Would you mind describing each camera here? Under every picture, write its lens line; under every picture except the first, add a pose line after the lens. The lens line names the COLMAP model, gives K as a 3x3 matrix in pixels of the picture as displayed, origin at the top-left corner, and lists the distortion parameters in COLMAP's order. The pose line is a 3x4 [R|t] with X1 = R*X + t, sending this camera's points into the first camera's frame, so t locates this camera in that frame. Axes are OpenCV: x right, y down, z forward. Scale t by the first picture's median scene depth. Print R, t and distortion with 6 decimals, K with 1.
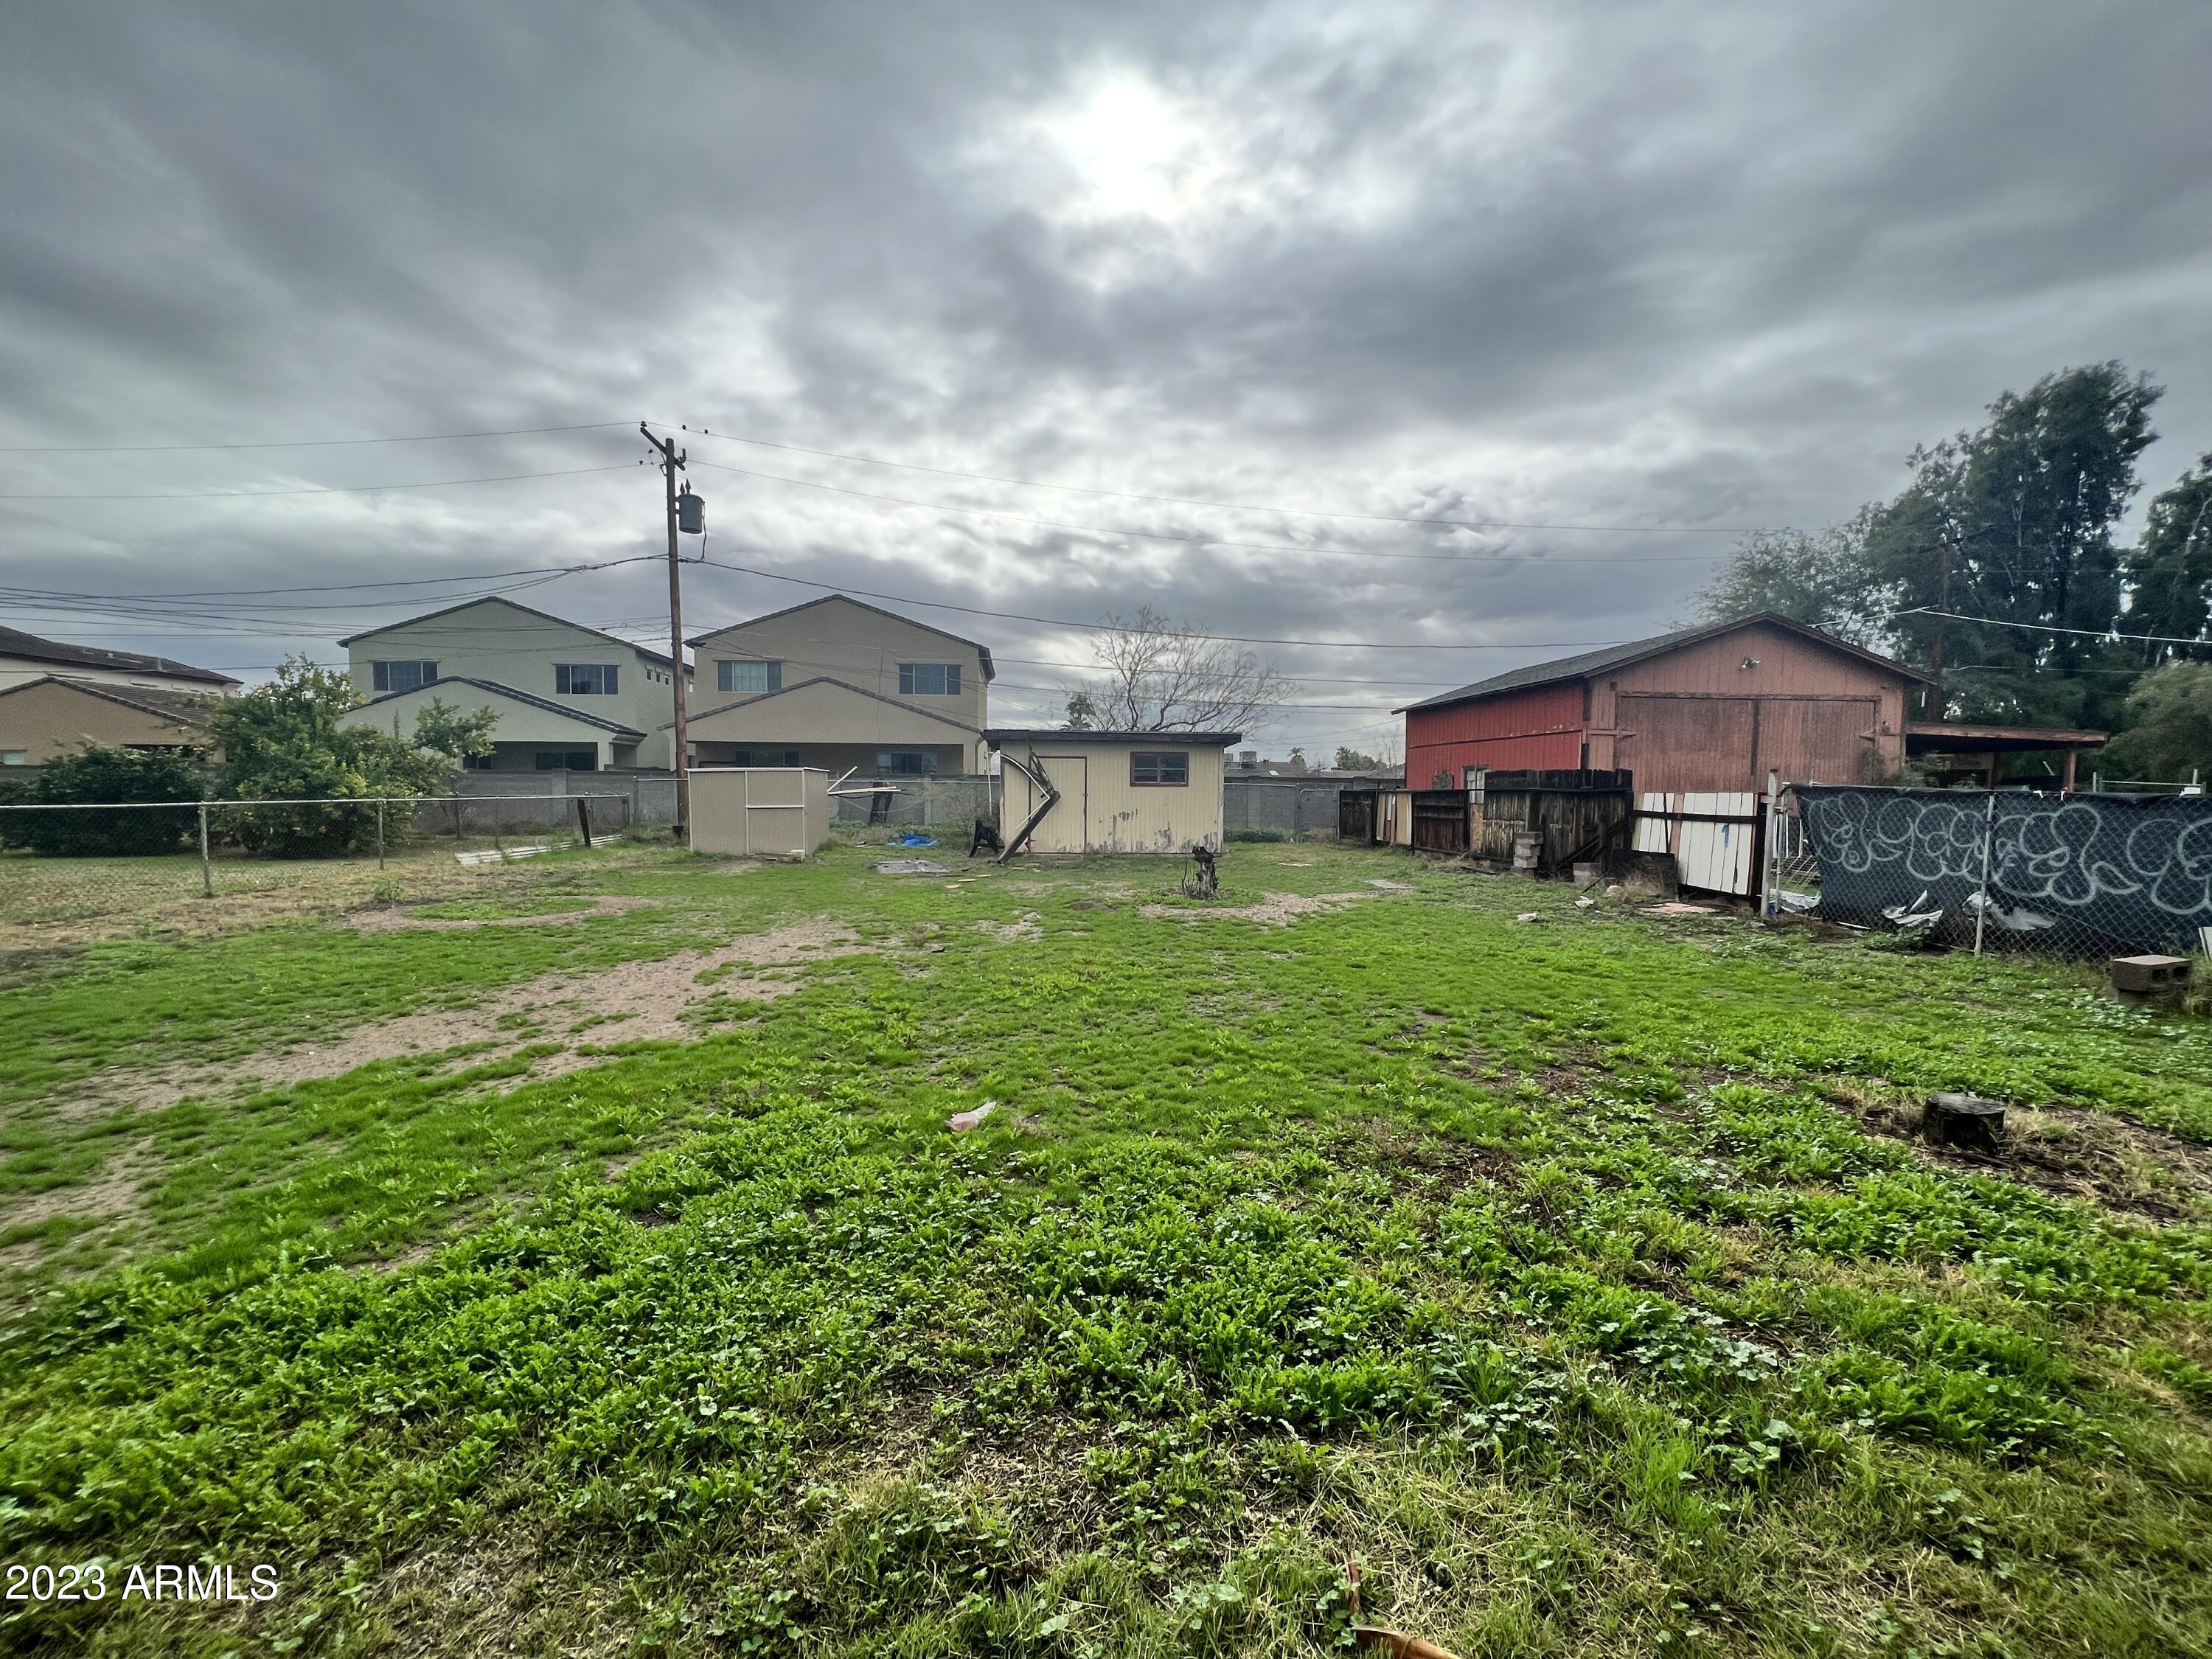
lens RADIAL K [[888.0, 0, 1106.0], [0, 888.0, 829.5], [0, 0, 1]] dist [-0.012196, -0.000077]
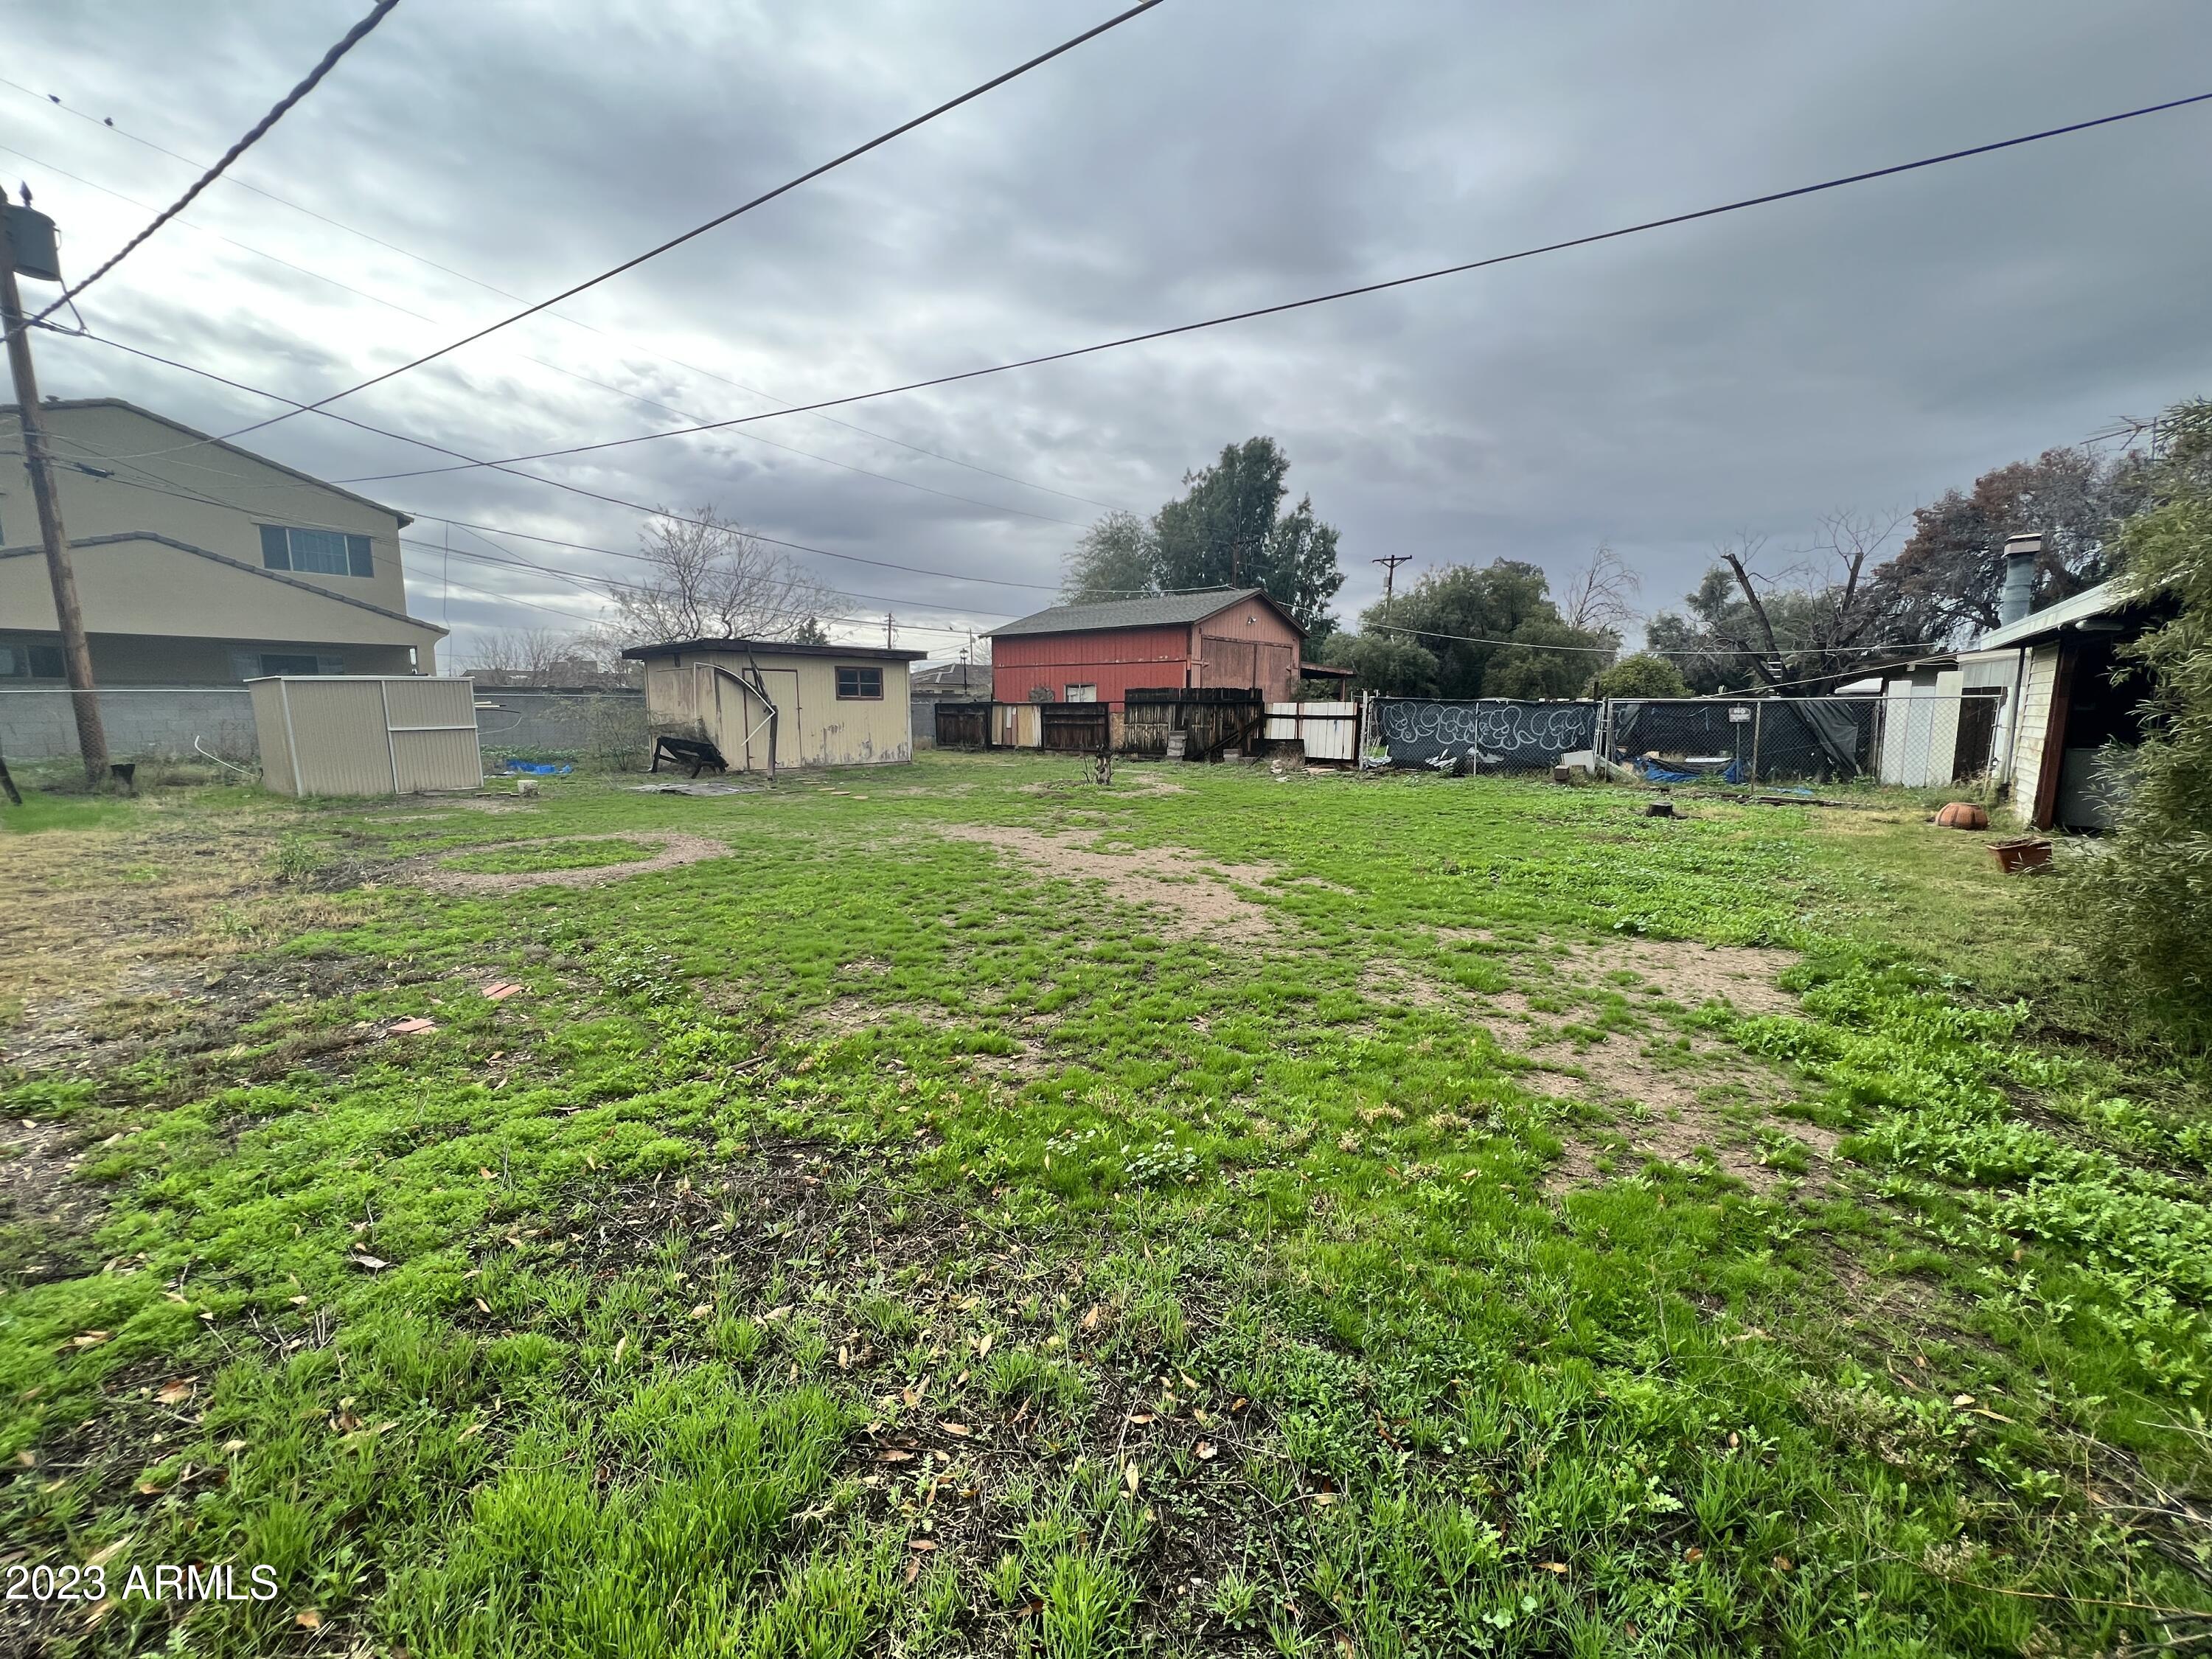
lens RADIAL K [[903.7, 0, 1106.0], [0, 903.7, 829.5], [0, 0, 1]] dist [0.000100, 0.000060]
pose [[0.693018, -0.105014, 0.713231, -0.602474], [0.037423, 0.993240, 0.109879, -0.003346], [-0.719948, -0.049457, 0.692263, 0.044932]]
